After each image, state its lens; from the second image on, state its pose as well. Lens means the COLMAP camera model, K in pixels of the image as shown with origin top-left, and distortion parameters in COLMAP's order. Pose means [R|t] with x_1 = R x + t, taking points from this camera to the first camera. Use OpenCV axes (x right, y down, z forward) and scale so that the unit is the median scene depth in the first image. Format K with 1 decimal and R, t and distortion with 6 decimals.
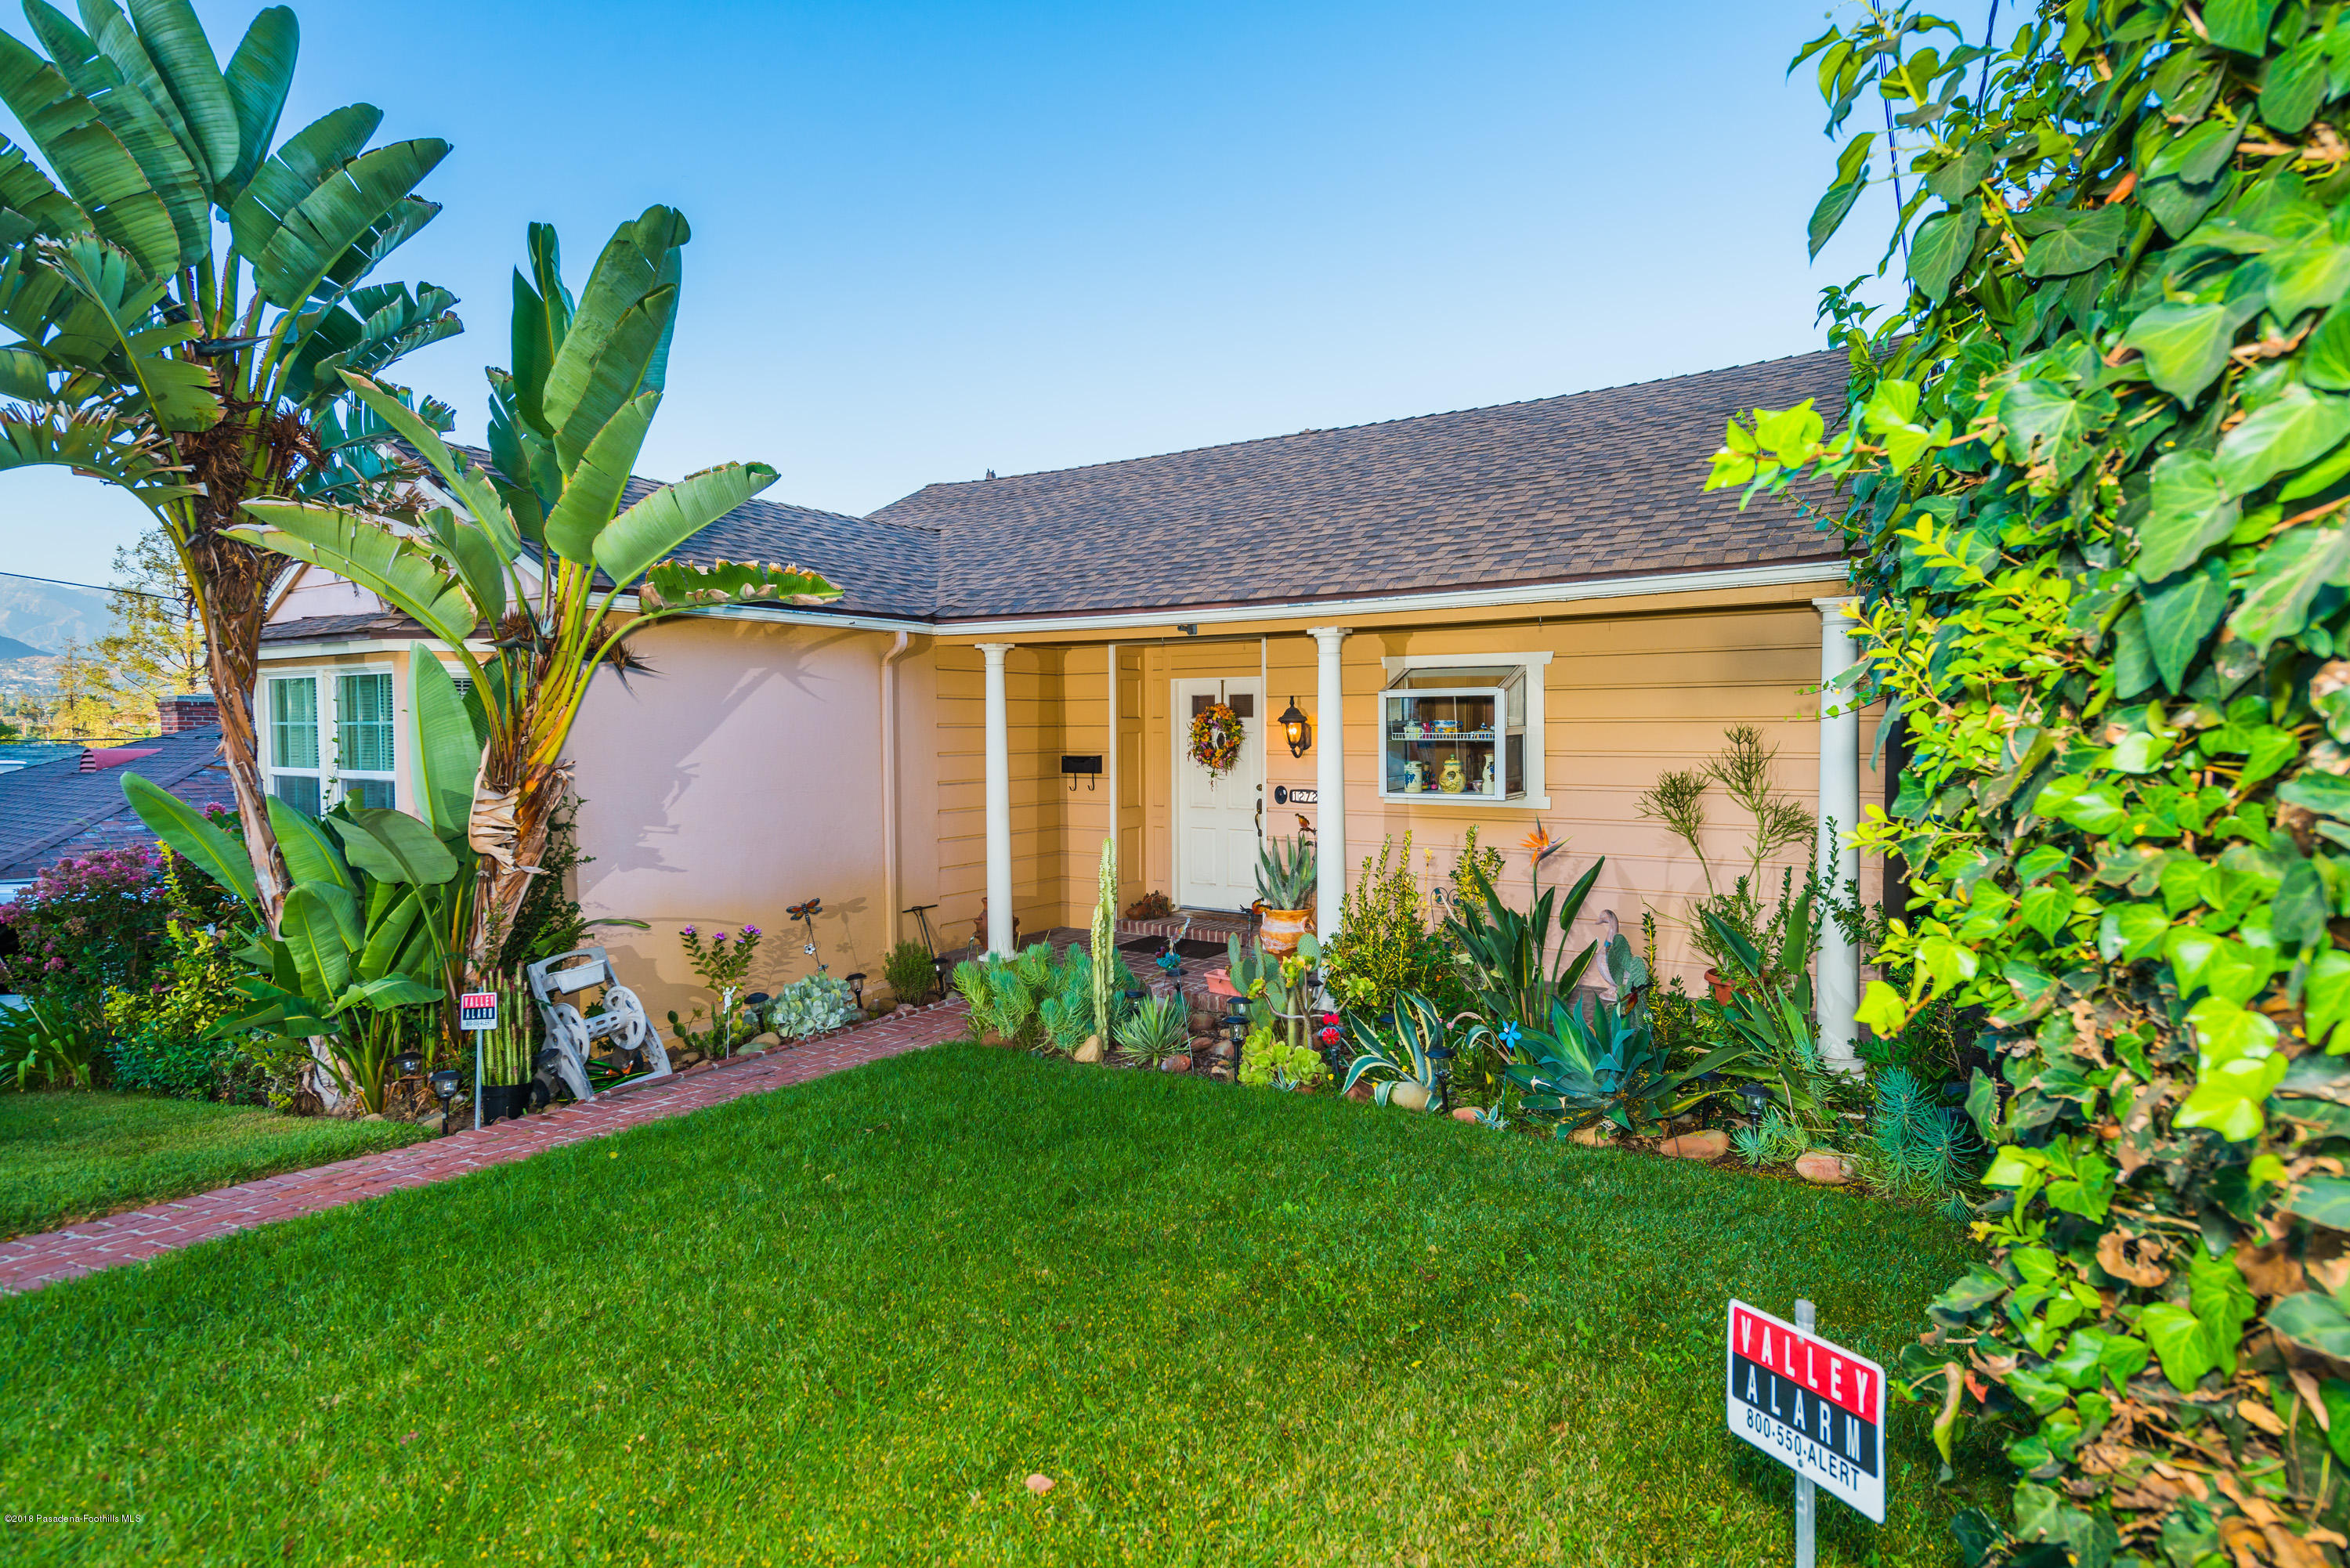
lens RADIAL K [[1315.2, 0, 1175.0], [0, 1315.2, 784.0], [0, 0, 1]] dist [0.011592, -0.020689]
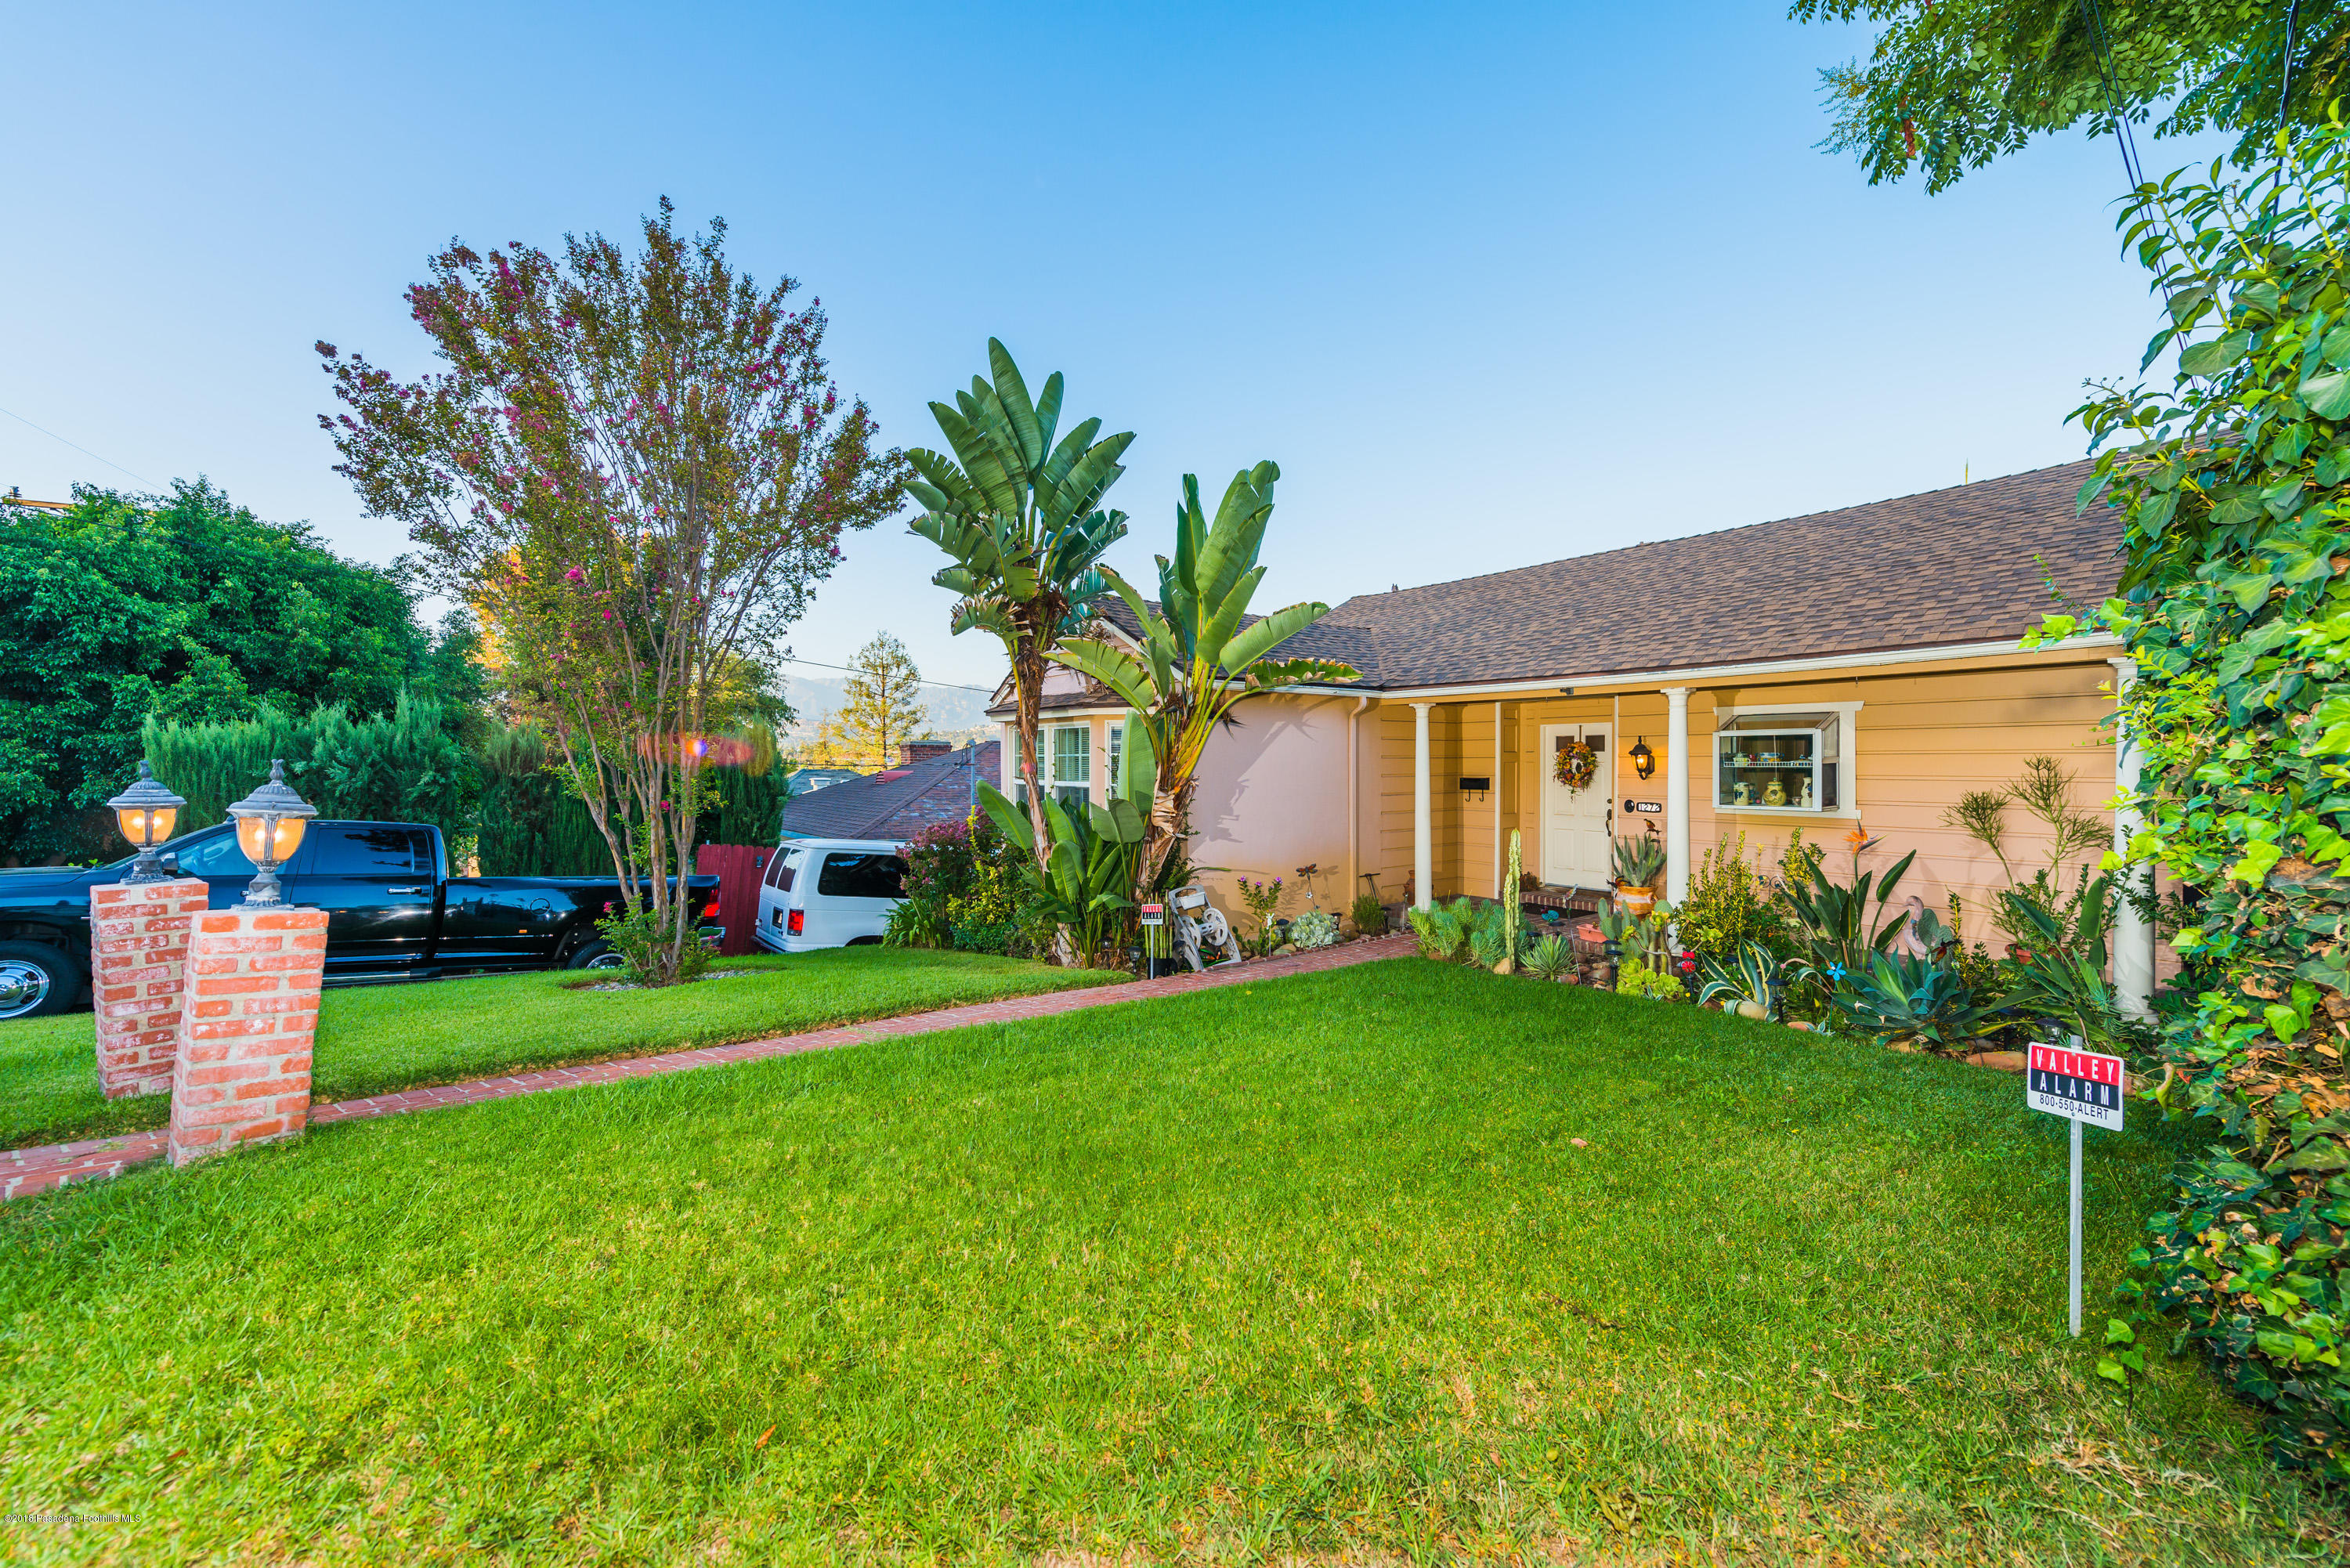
lens RADIAL K [[933.3, 0, 1155.1], [0, 933.3, 780.6], [0, 0, 1]] dist [0.001020, -0.003551]
pose [[0.937495, 0.008617, -0.347892, -0.072571], [-0.016344, 0.999680, -0.019283, 0.012796], [0.347615, 0.023763, 0.937336, -0.172912]]
